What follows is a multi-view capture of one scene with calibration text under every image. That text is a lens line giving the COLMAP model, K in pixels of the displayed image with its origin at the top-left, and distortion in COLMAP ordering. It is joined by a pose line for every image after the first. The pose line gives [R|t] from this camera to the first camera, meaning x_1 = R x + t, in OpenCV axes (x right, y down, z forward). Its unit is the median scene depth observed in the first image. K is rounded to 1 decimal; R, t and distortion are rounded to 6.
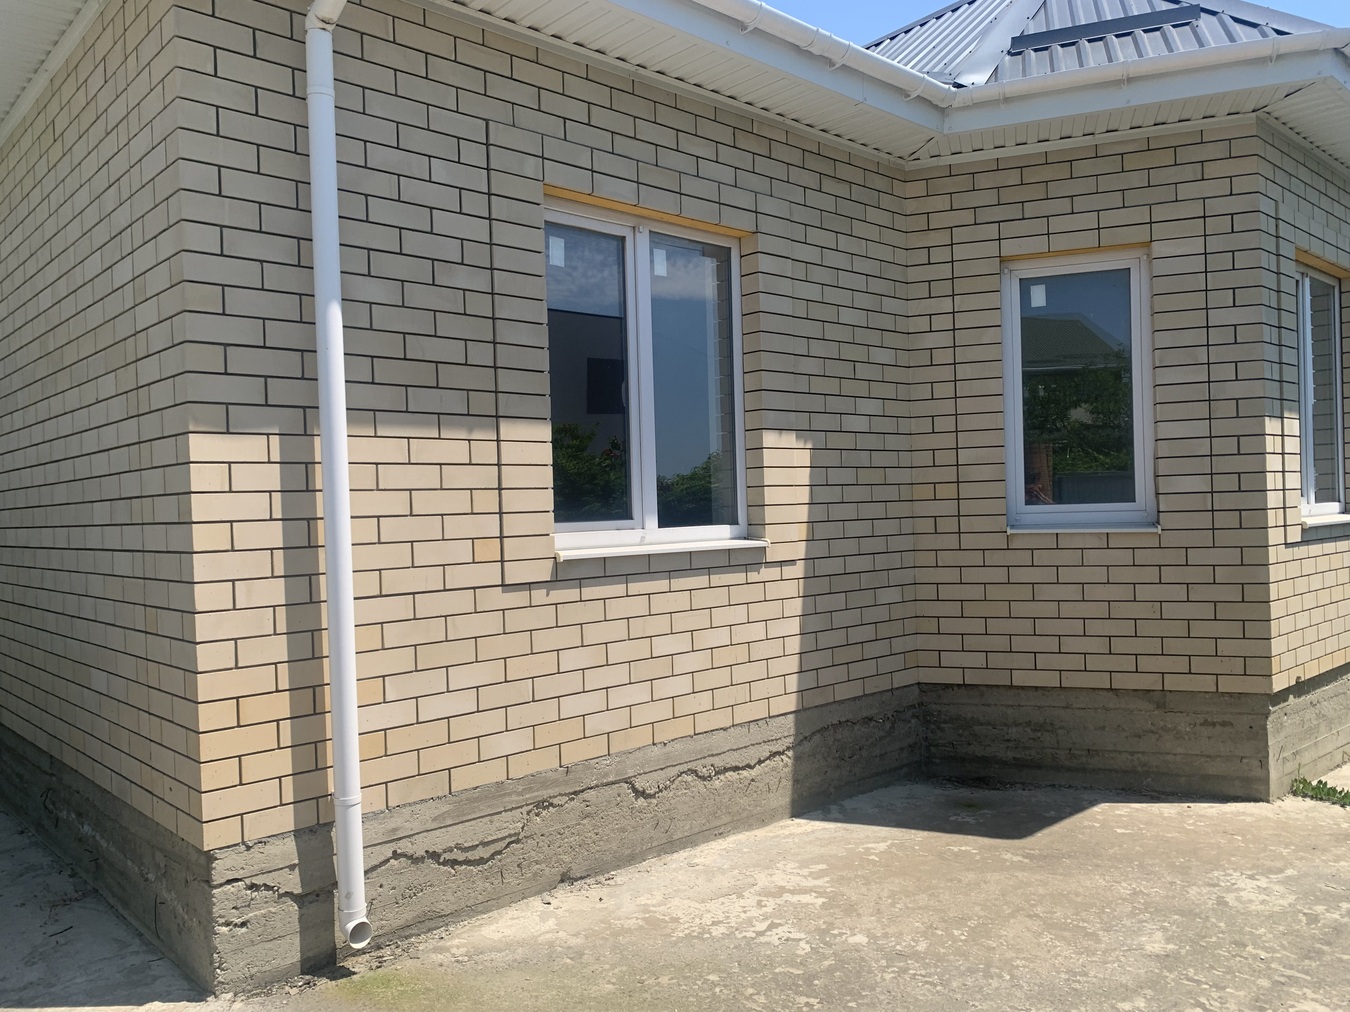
lens RADIAL K [[1044.4, 0, 667.7], [0, 1044.4, 521.7], [0, 0, 1]] dist [0.033833, -0.036931]
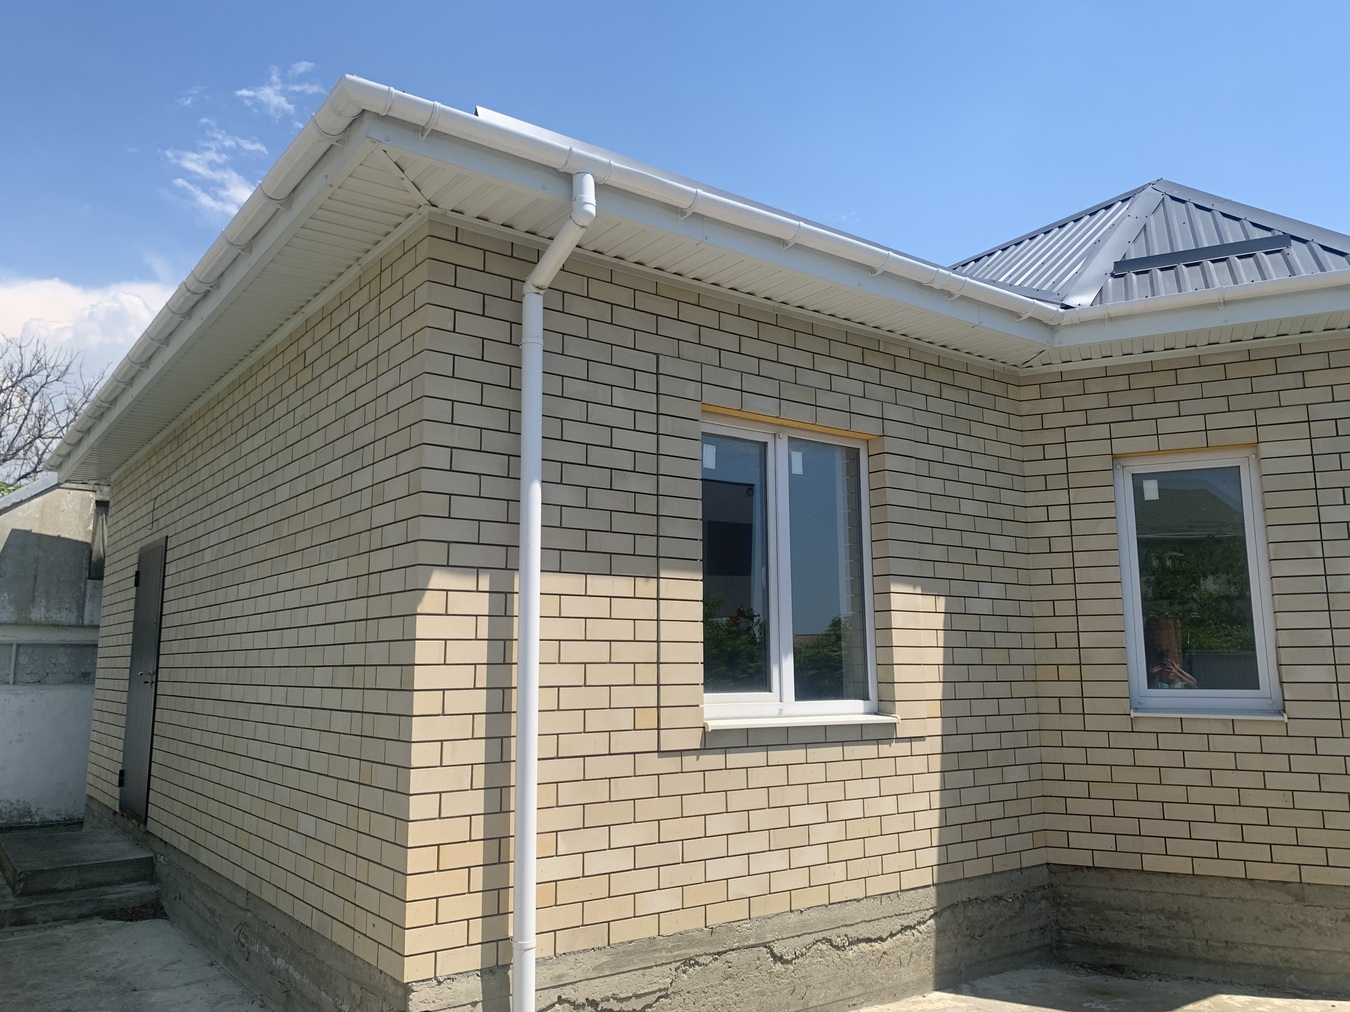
lens RADIAL K [[1044.4, 0, 663.9], [0, 1044.4, 501.4], [0, 0, 1]] dist [0.033833, -0.036931]
pose [[0.993882, 0.009995, -0.109997, -0.028876], [-0.028536, 0.985322, -0.168303, -0.013366], [0.106700, 0.170412, 0.979579, -0.129797]]
